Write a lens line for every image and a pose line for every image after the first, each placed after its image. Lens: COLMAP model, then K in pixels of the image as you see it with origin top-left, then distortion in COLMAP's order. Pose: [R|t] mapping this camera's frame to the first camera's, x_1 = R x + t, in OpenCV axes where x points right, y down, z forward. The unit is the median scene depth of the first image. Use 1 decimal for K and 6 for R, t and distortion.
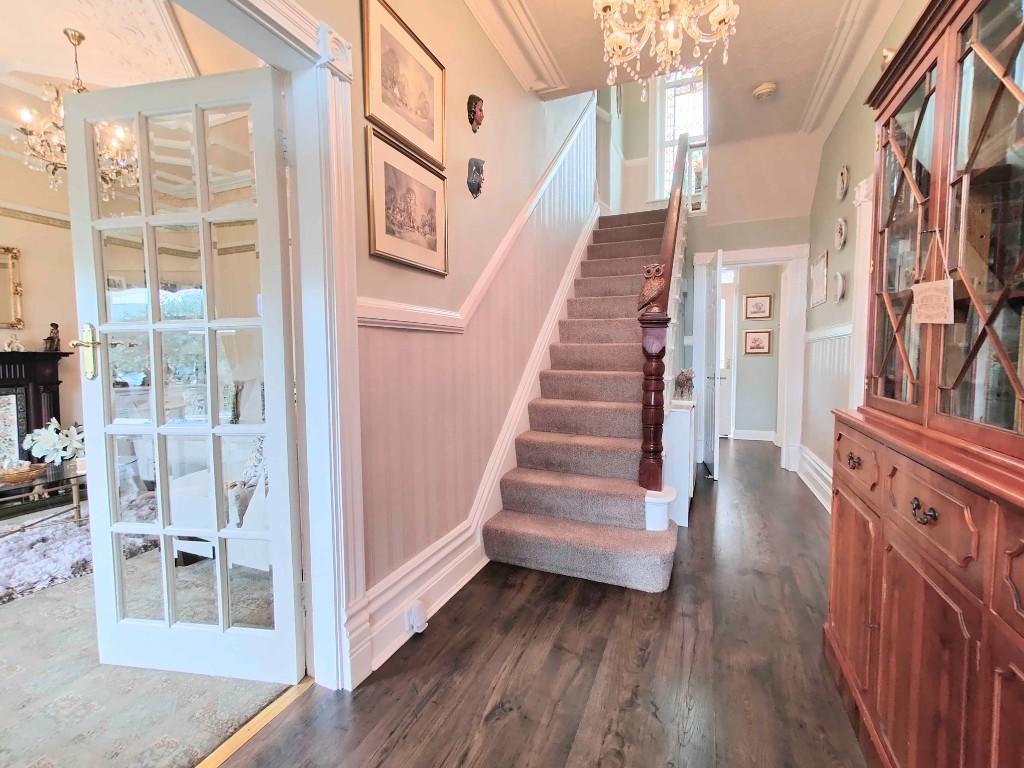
lens RADIAL K [[450.3, 0, 514.6], [0, 450.3, 382.2], [0, 0, 1]] dist [0.004431, 0.001418]
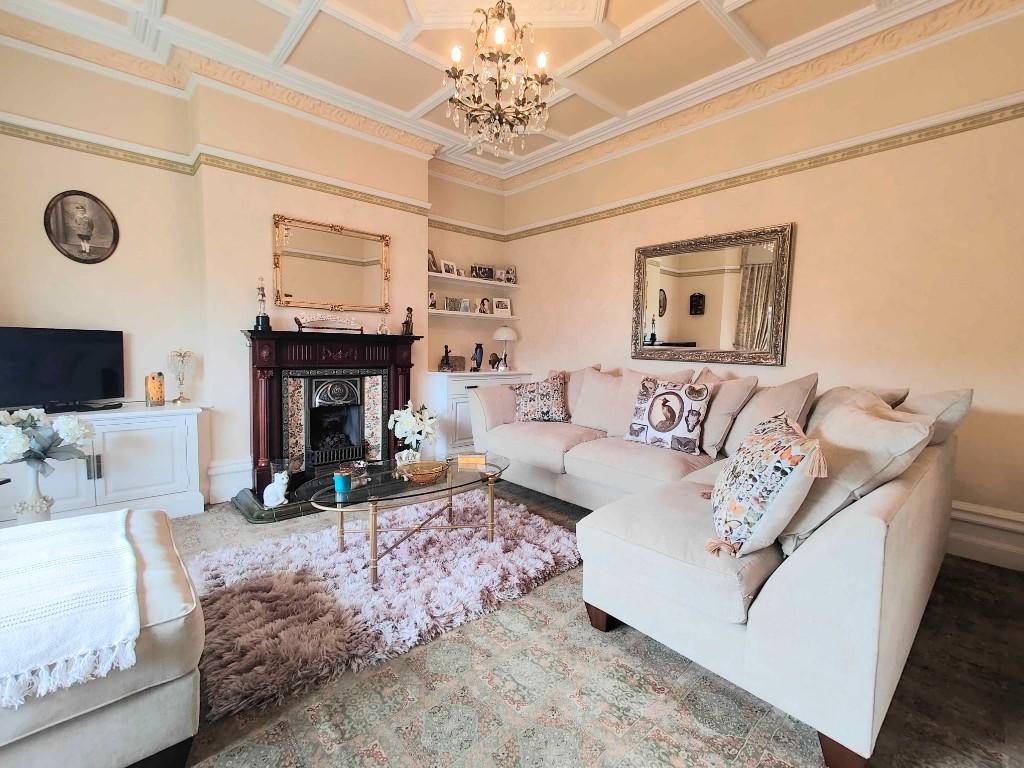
lens RADIAL K [[450.3, 0, 511.2], [0, 450.3, 380.7], [0, 0, 1]] dist [0.004431, 0.001418]
pose [[0.901793, 0.059864, -0.428003, -0.381126], [-0.050947, 0.998180, 0.032271, -0.009726], [0.429156, -0.007297, 0.903201, 0.183592]]
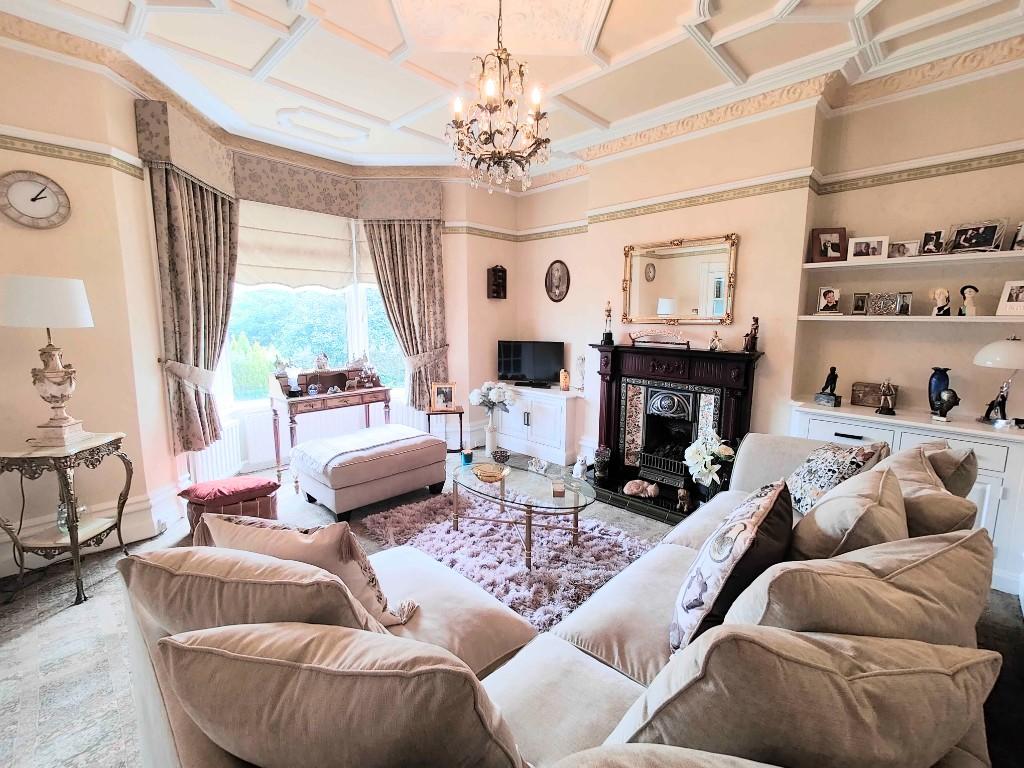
lens RADIAL K [[450.3, 0, 513.3], [0, 450.3, 379.6], [0, 0, 1]] dist [0.004431, 0.001418]
pose [[-0.366273, 0.138531, -0.920137, -0.091508], [-0.052227, 0.984236, 0.168971, -0.141213], [0.929040, 0.109946, -0.353264, 0.945039]]
